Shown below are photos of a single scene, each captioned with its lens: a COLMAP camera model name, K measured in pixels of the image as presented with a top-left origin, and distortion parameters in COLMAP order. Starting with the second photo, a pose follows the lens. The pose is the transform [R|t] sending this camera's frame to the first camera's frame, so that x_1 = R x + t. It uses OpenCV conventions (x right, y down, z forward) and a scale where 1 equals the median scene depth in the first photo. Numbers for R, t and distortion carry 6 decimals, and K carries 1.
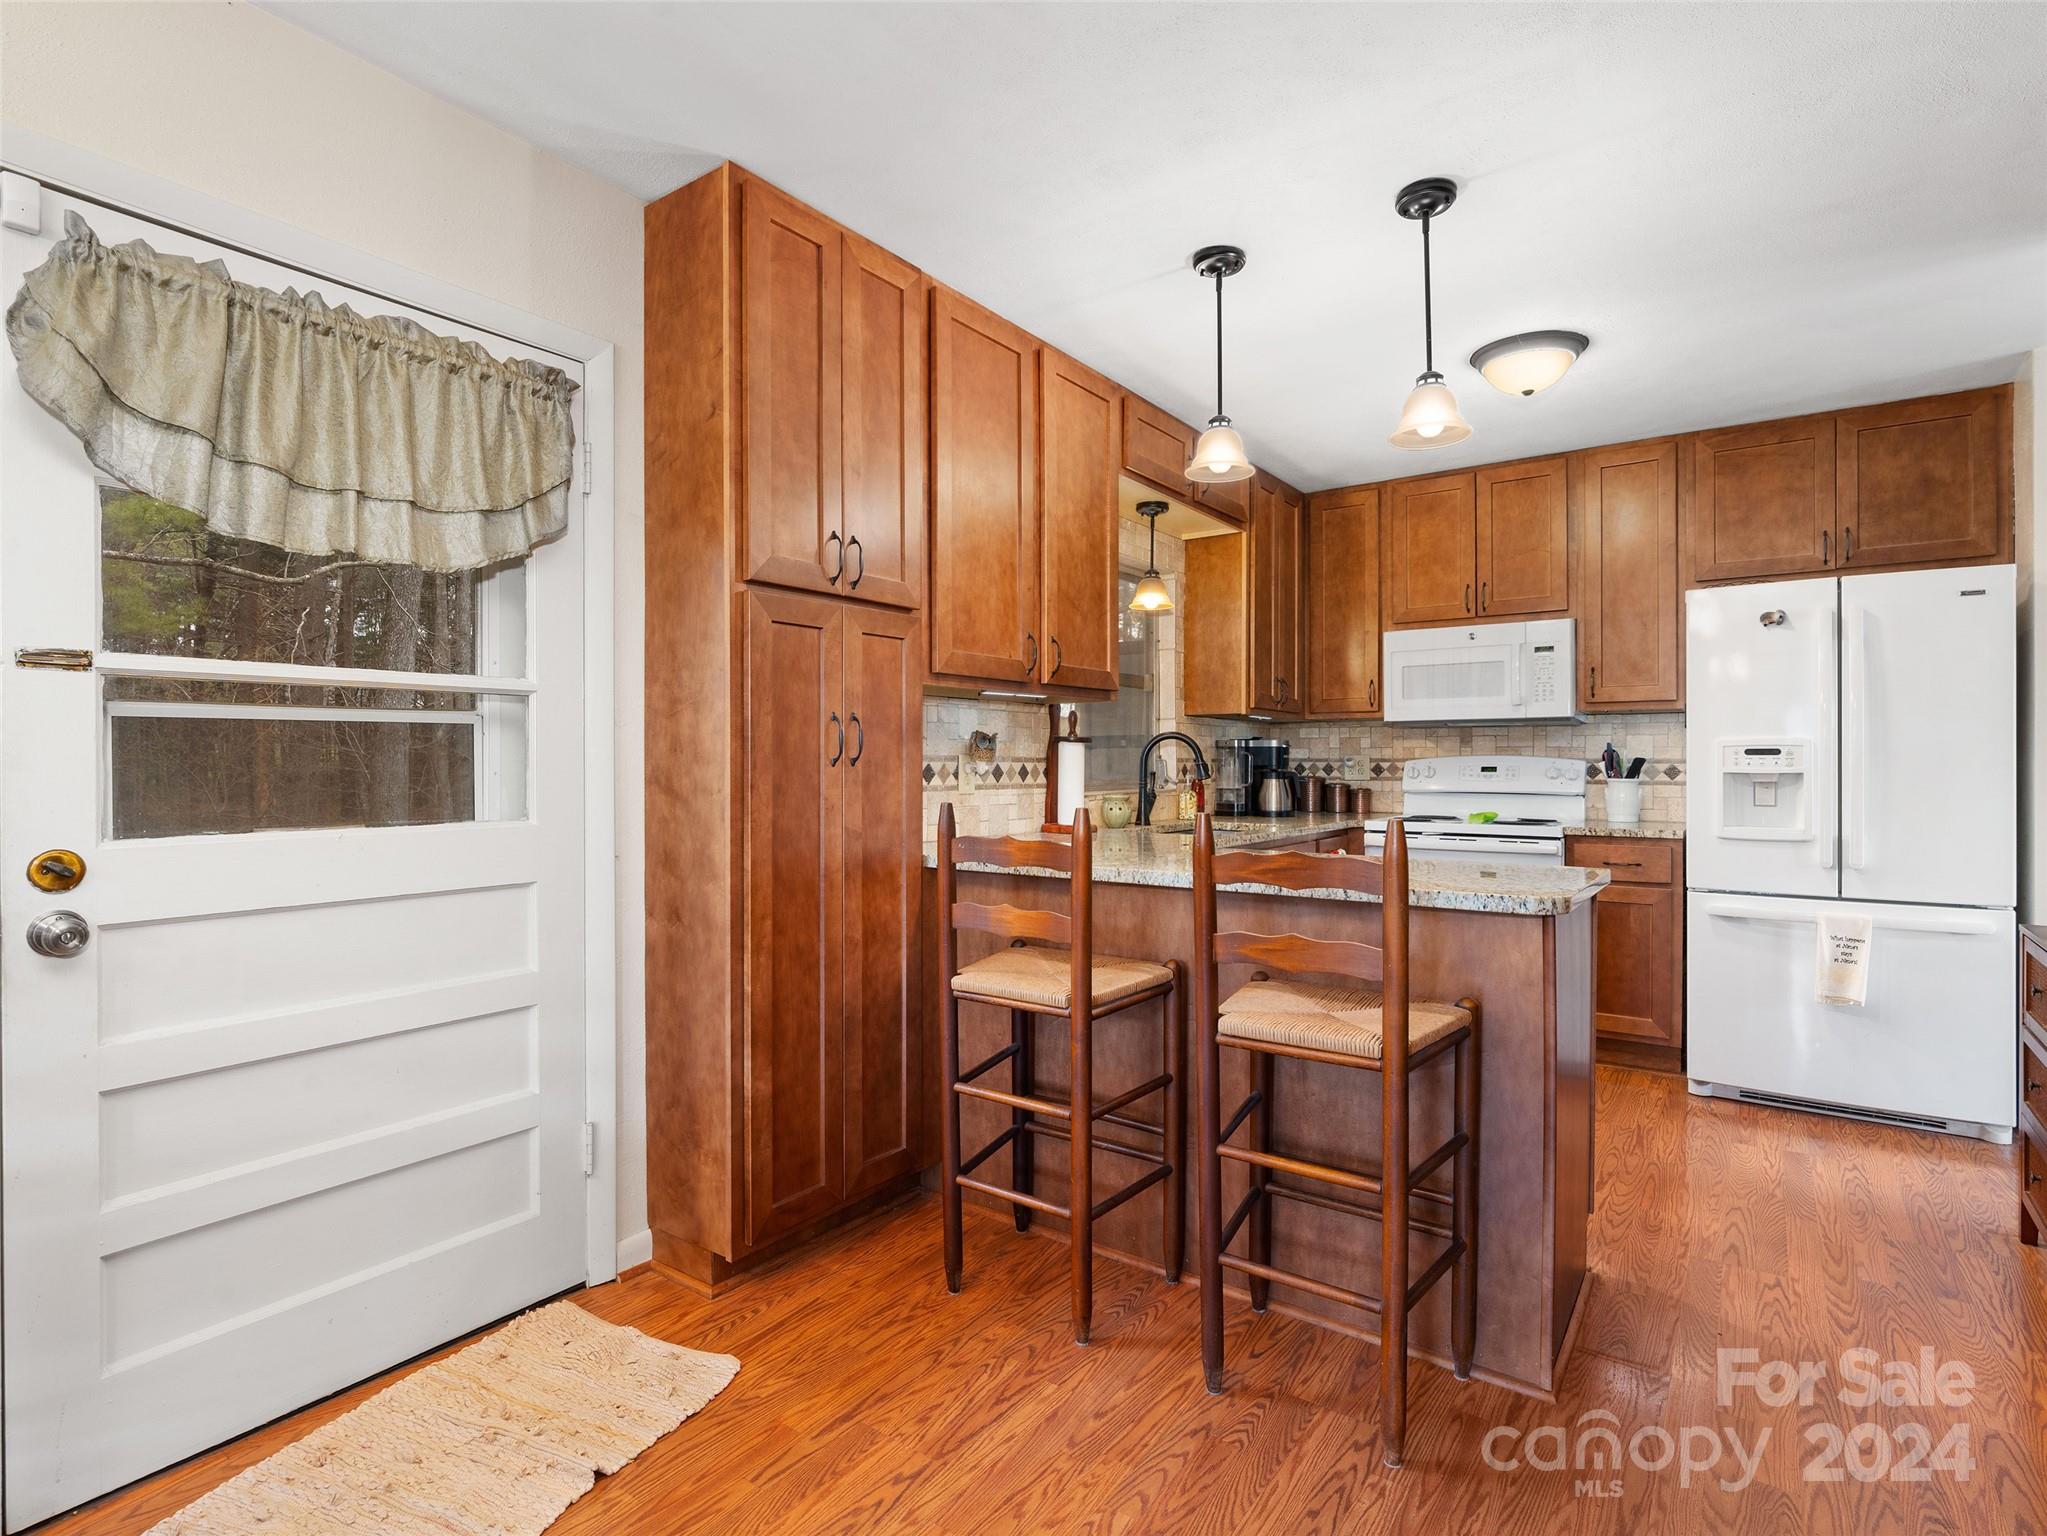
lens RADIAL K [[1033.9, 0, 1027.2], [0, 1033.9, 760.8], [0, 0, 1]] dist [-0.004715, 0.001240]
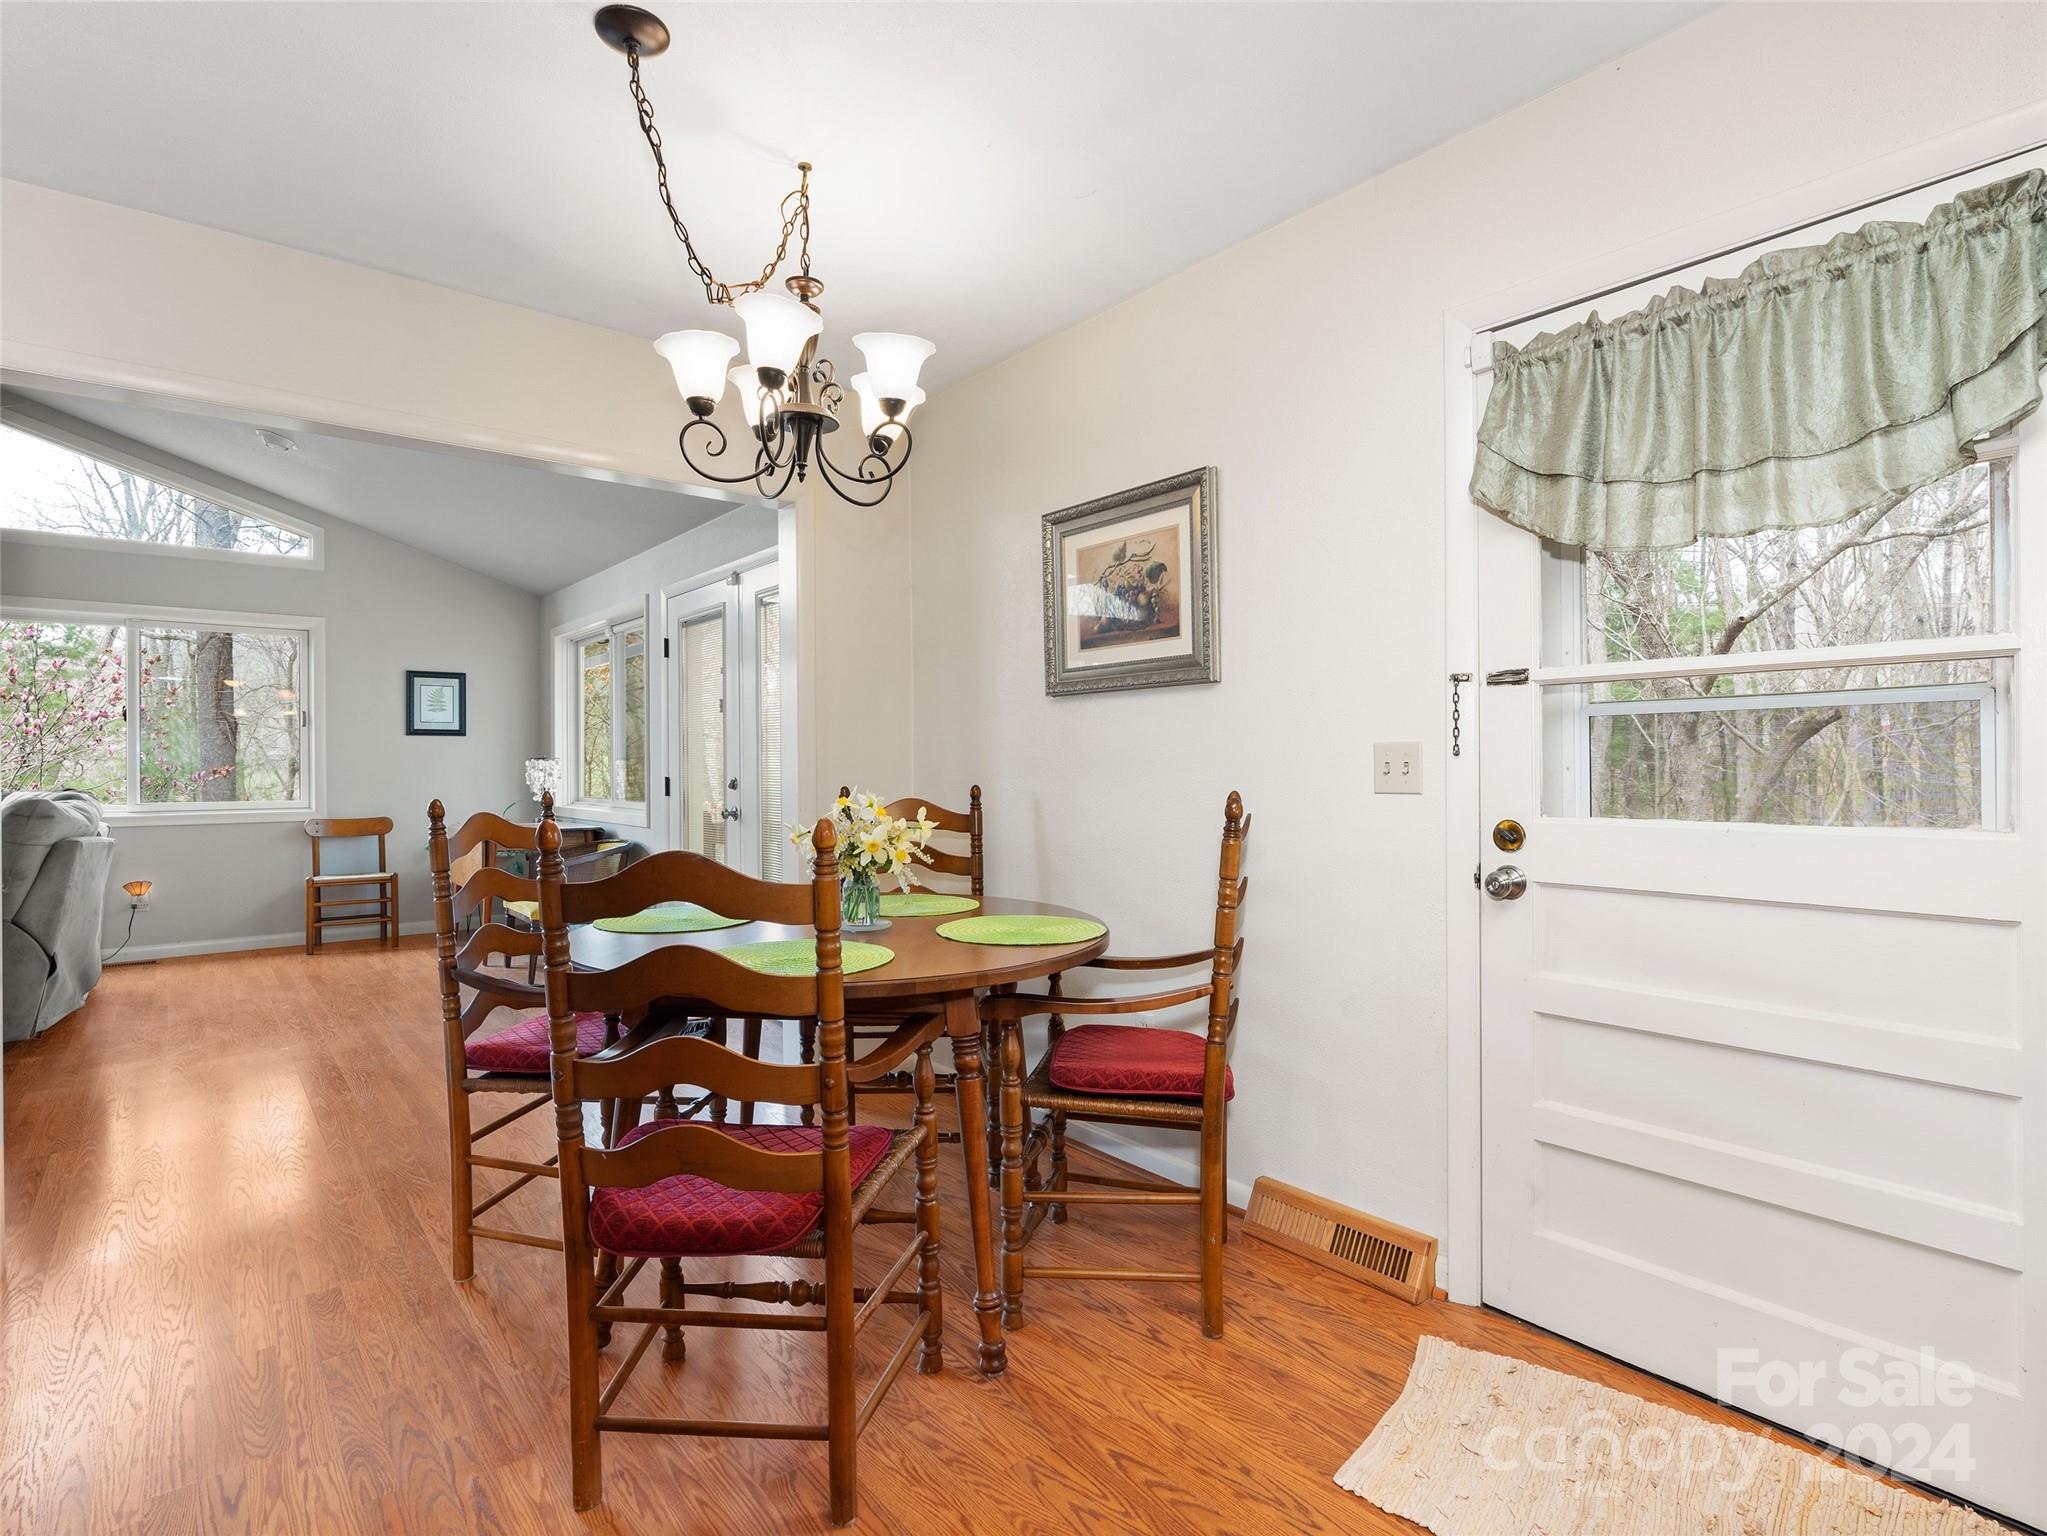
lens RADIAL K [[1033.9, 0, 1025.0], [0, 1033.9, 764.3], [0, 0, 1]] dist [-0.004715, 0.001240]
pose [[-0.256673, 0.007487, -0.966469, 0.218879], [0.006853, 0.999959, 0.005927, 0.000932], [0.966474, -0.005102, -0.256713, 0.312397]]
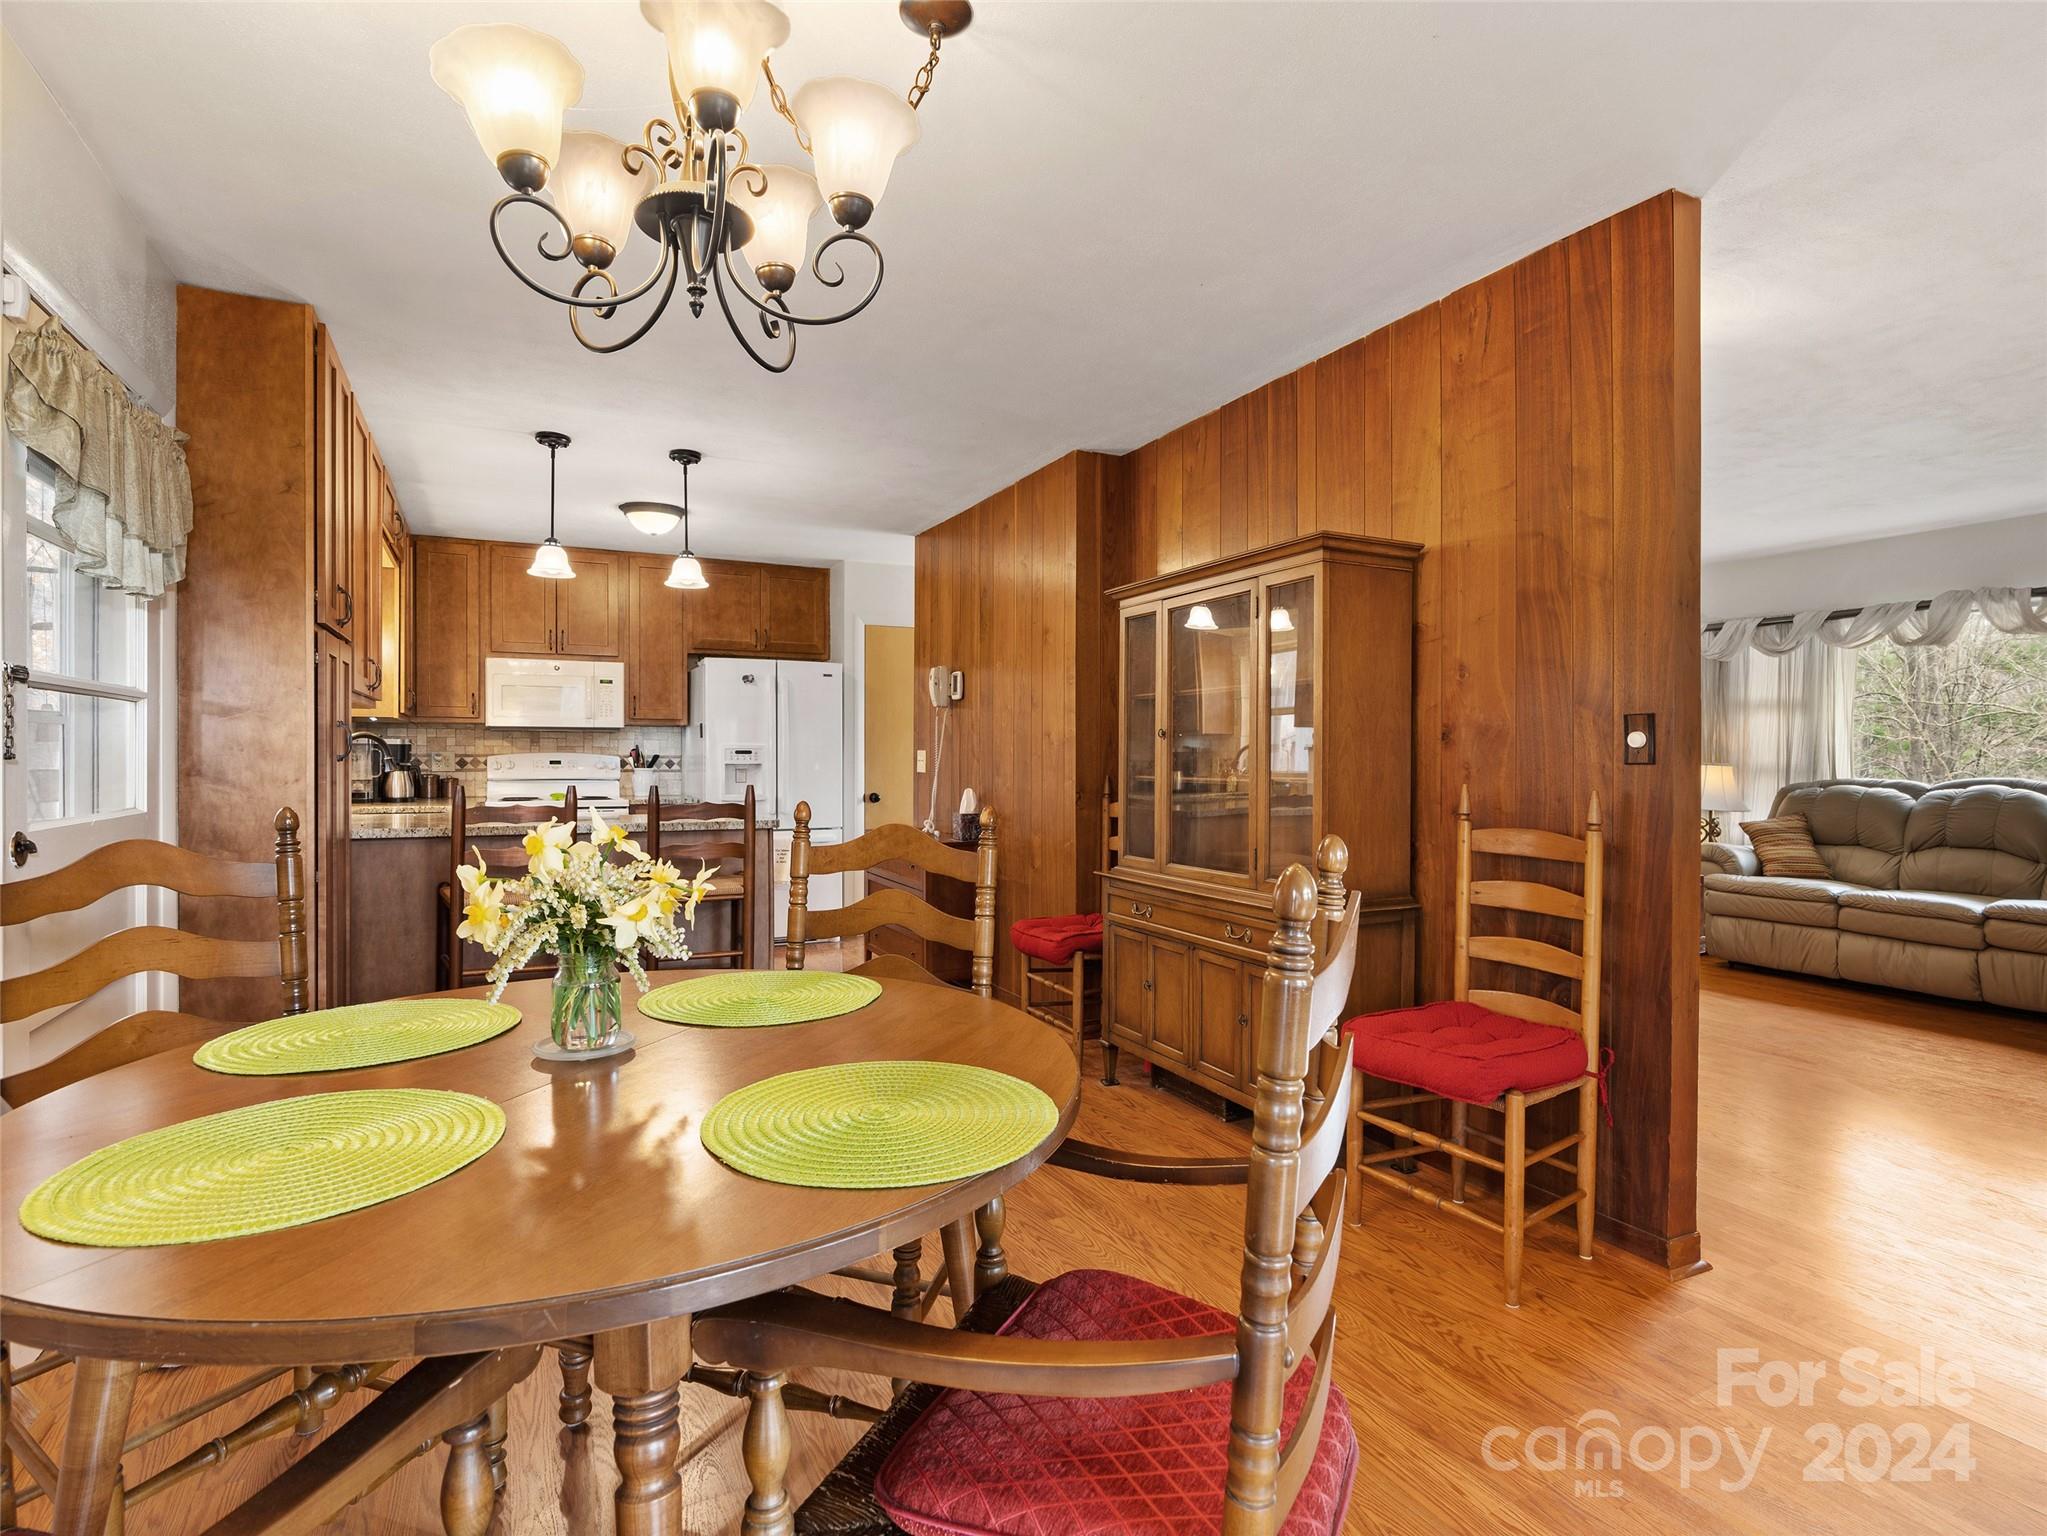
lens RADIAL K [[1033.9, 0, 1027.5], [0, 1033.9, 762.7], [0, 0, 1]] dist [-0.004715, 0.001240]
pose [[0.466681, -0.001895, 0.884424, -0.524084], [-0.002524, 0.999991, 0.003474, 0.002232], [-0.884422, -0.003854, 0.466672, -0.227713]]
